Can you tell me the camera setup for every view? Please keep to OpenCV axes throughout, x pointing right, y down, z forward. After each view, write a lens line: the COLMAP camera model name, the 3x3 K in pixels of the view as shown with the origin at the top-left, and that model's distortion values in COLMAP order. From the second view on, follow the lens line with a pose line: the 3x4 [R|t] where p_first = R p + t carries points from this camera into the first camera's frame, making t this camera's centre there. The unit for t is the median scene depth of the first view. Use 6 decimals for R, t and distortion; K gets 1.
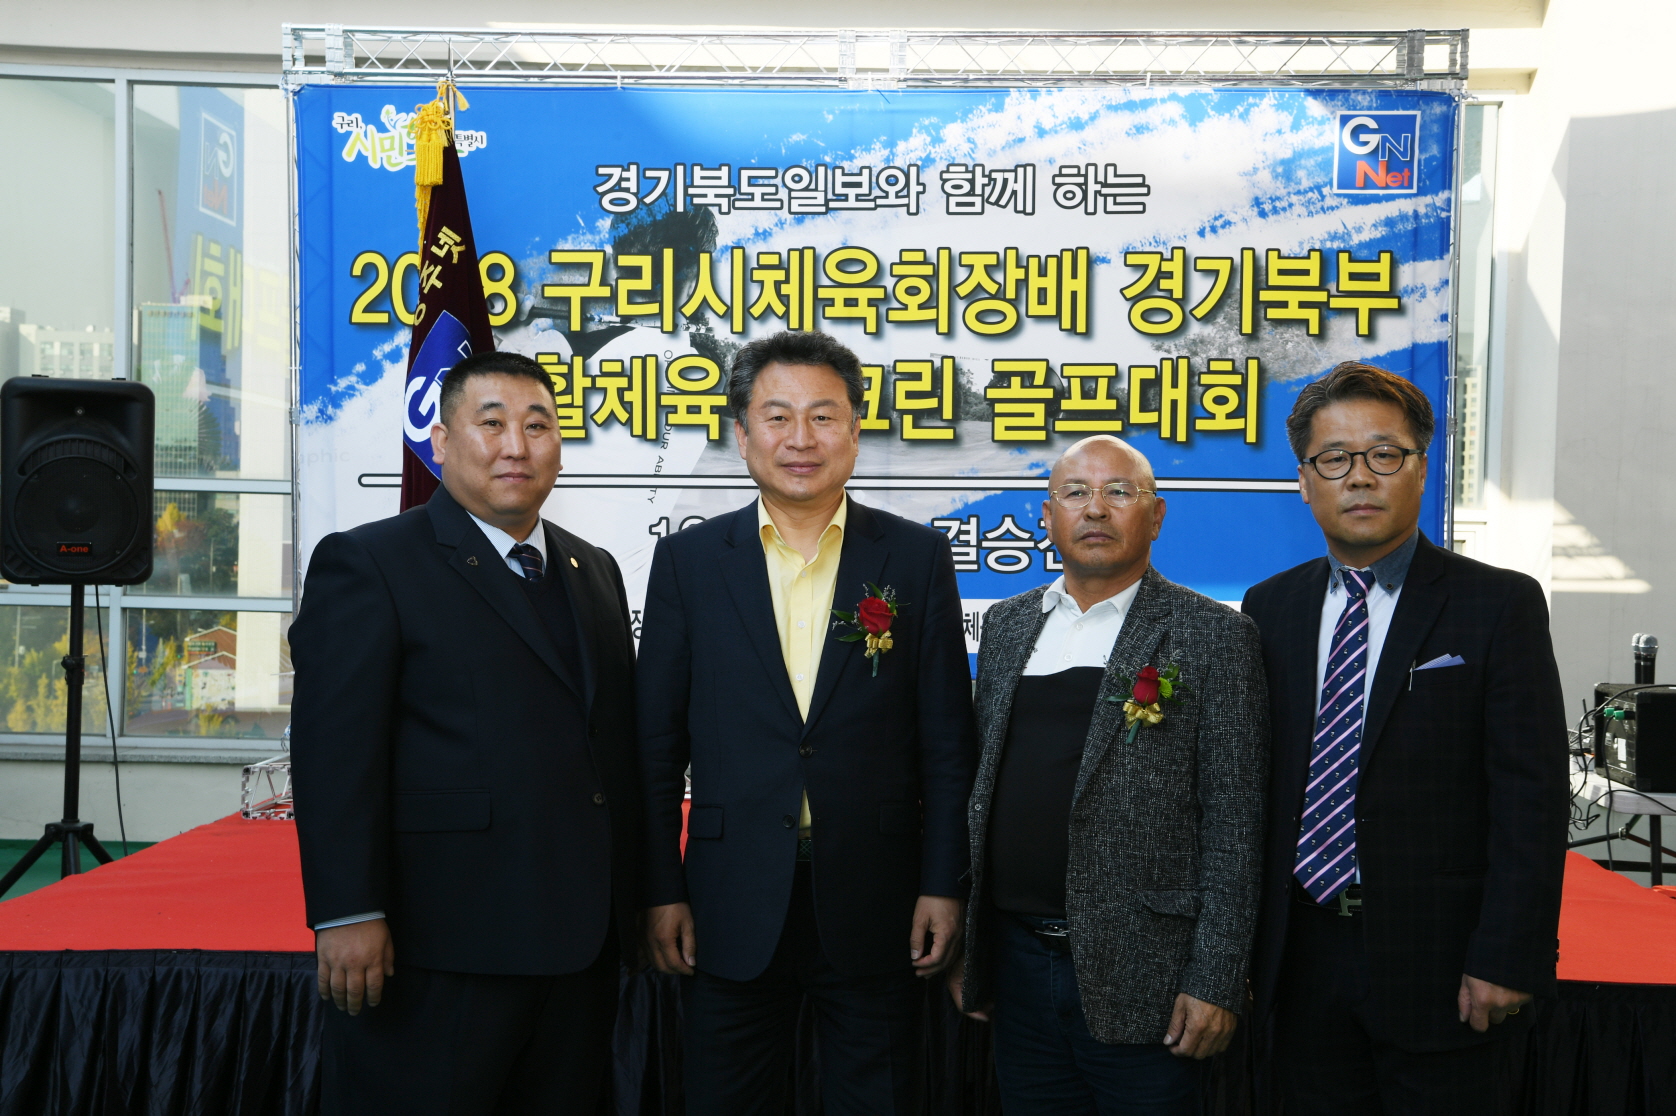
lens RADIAL K [[2299.8, 0, 835.0], [0, 2299.8, 547.8], [0, 0, 1]] dist [0.177583, 0.000000]
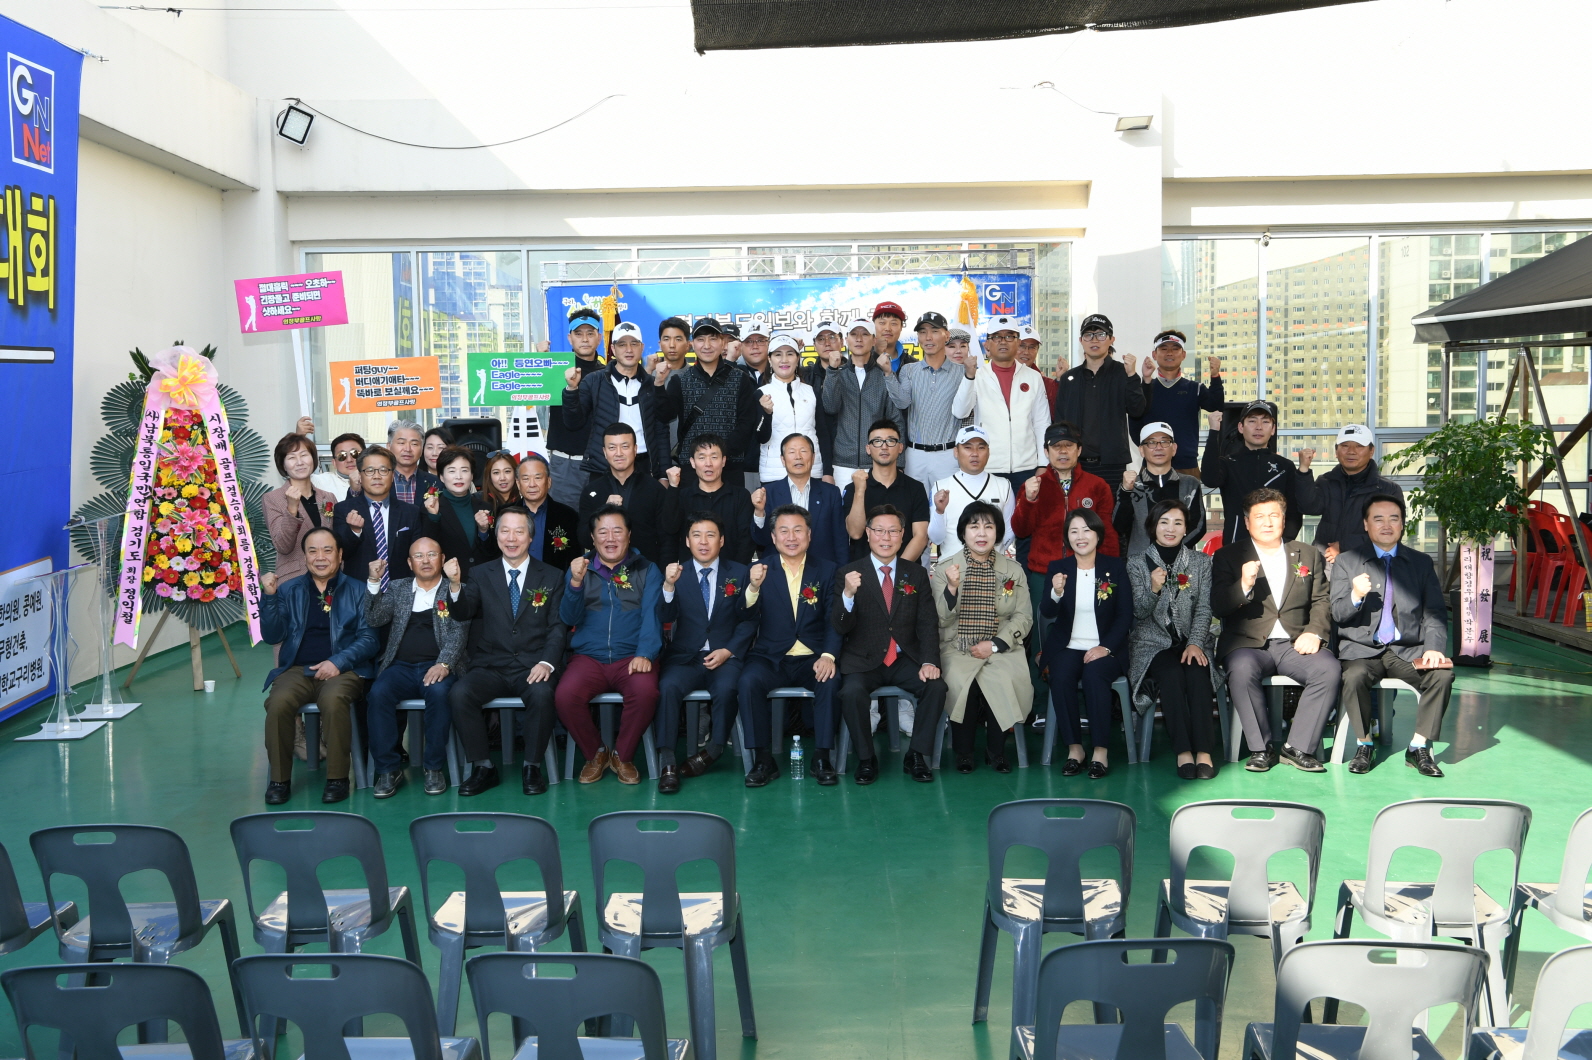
lens RADIAL K [[1677.4, 0, 785.5], [0, 1677.4, 519.3], [0, 0, 1]] dist [-0.007533, 0.000000]
pose [[0.998050, -0.043677, 0.044594, -0.075889], [0.041002, 0.997402, 0.059226, -0.054699], [-0.047065, -0.057282, 0.997248, -0.727111]]
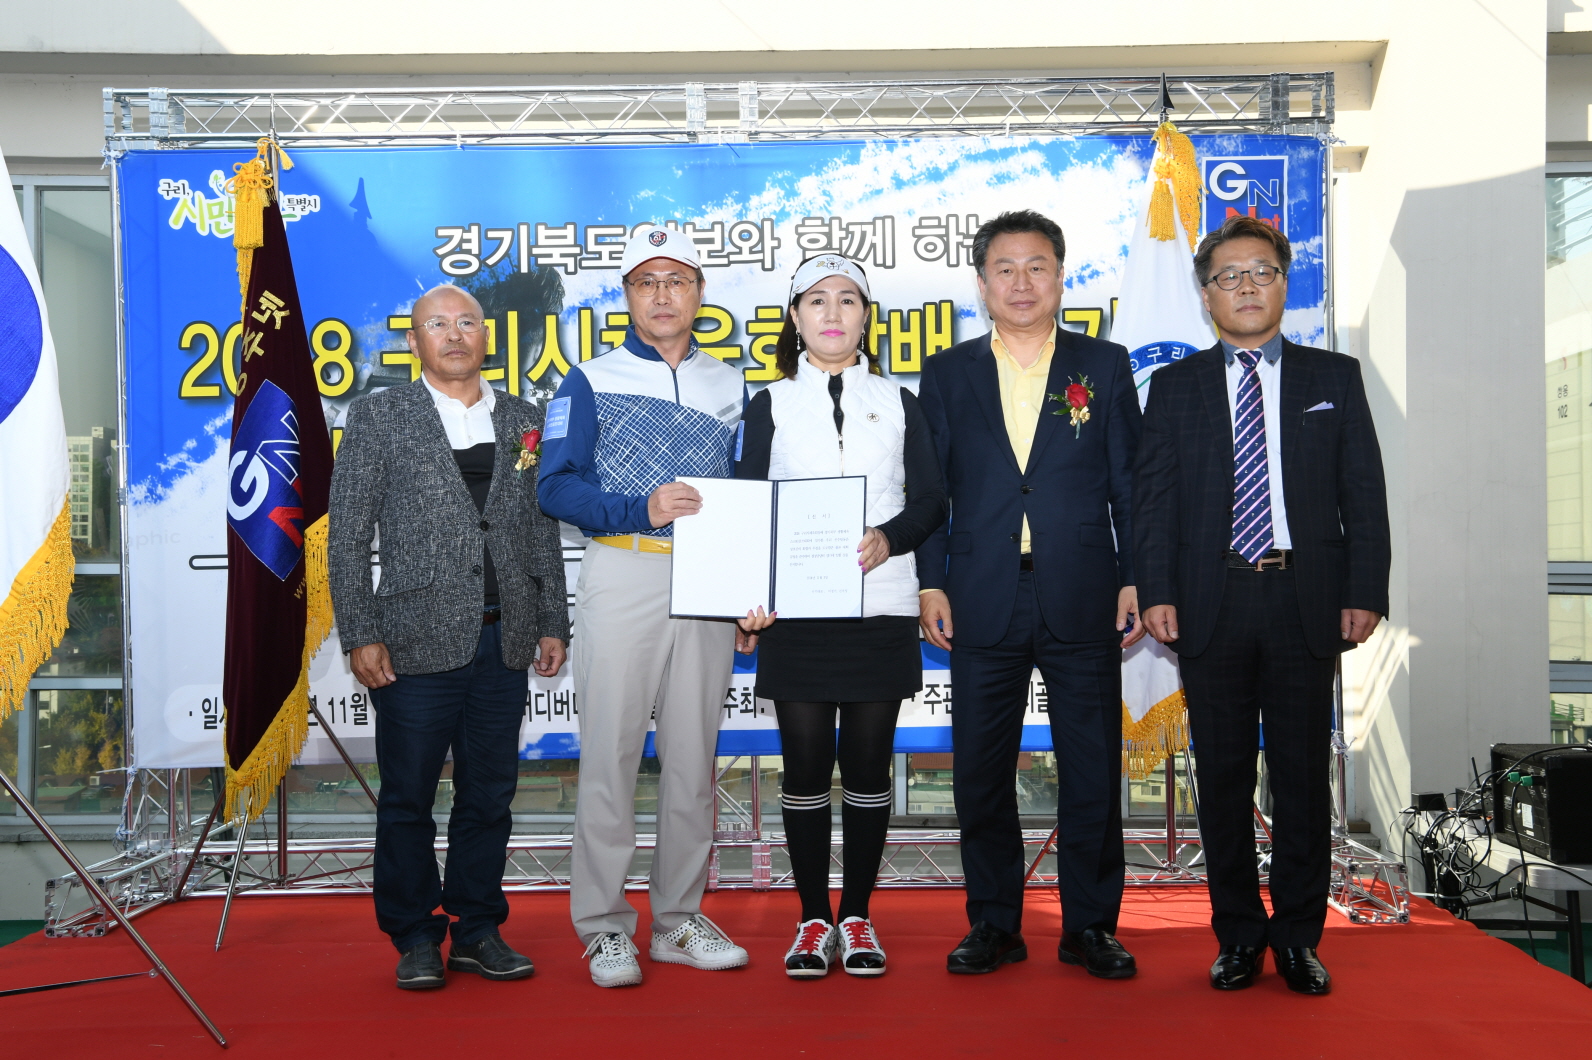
lens RADIAL K [[1826.3, 0, 802.7], [0, 1826.3, 521.3], [0, 0, 1]] dist [0.088561, 0.000000]
pose [[0.999464, -0.024178, 0.022071, 0.028763], [0.025097, 0.998787, -0.042359, -0.008034], [-0.021020, 0.042890, 0.998859, 0.246538]]
